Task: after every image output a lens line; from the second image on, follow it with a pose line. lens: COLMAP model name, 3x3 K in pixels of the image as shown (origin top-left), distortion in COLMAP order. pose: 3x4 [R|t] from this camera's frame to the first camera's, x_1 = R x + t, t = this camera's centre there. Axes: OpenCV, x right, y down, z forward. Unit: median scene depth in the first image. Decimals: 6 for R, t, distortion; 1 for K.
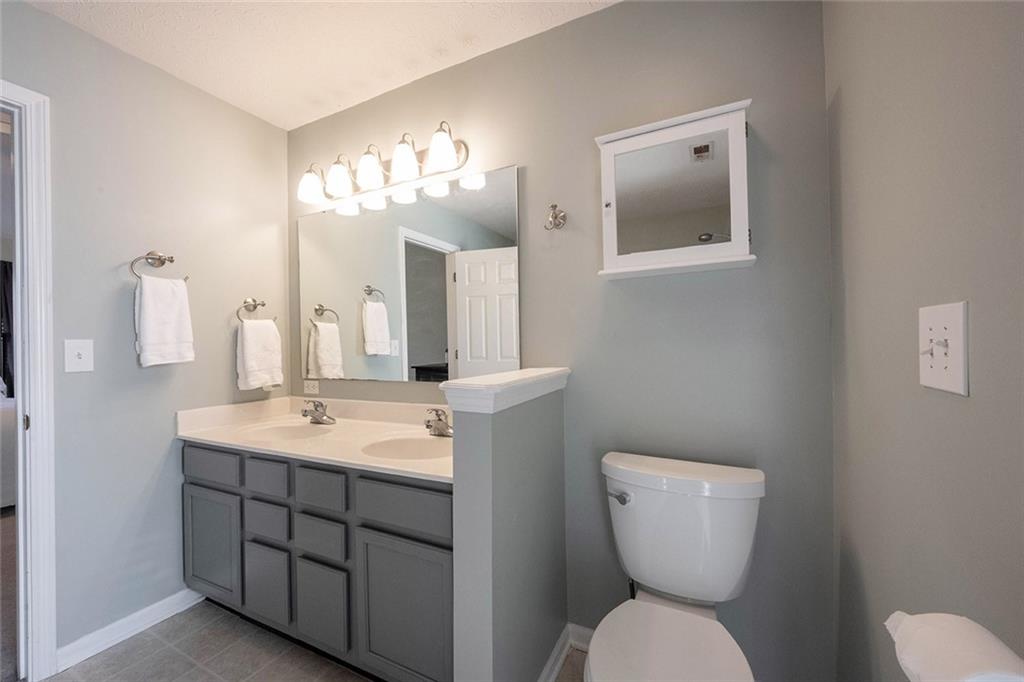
lens RADIAL K [[402.2, 0, 510.6], [0, 402.2, 343.8], [0, 0, 1]] dist [-0.000287, -0.000017]
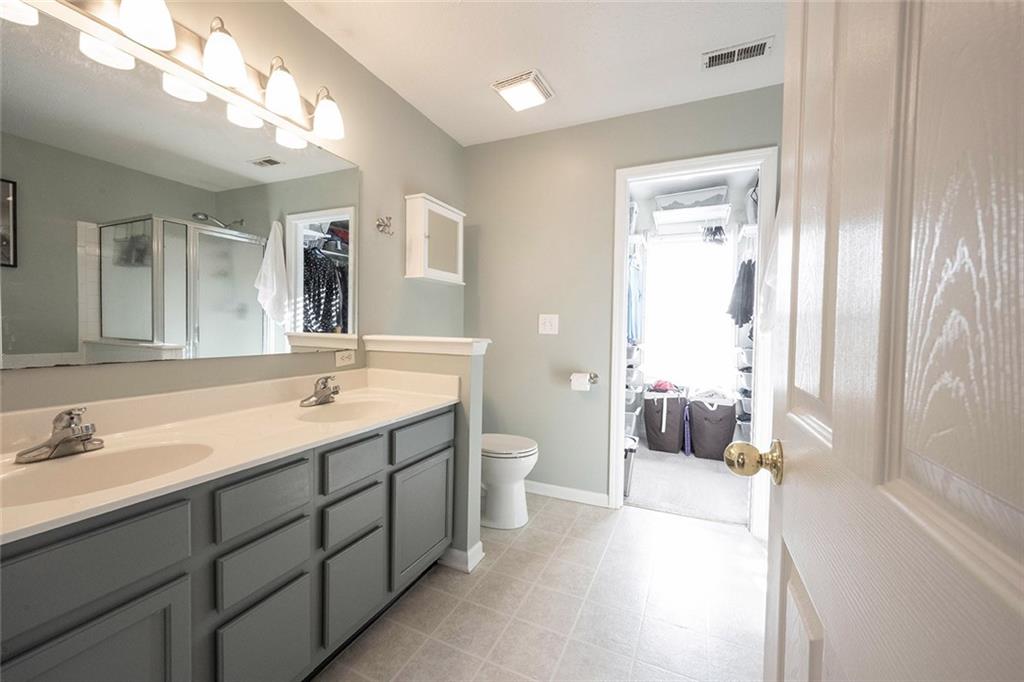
lens RADIAL K [[402.2, 0, 510.6], [0, 402.2, 343.8], [0, 0, 1]] dist [-0.000287, -0.000017]
pose [[-0.044759, -0.019496, 0.998808, -1.266313], [-0.010581, 0.999763, 0.019041, 0.060128], [-0.998942, -0.009716, -0.044954, 0.621898]]
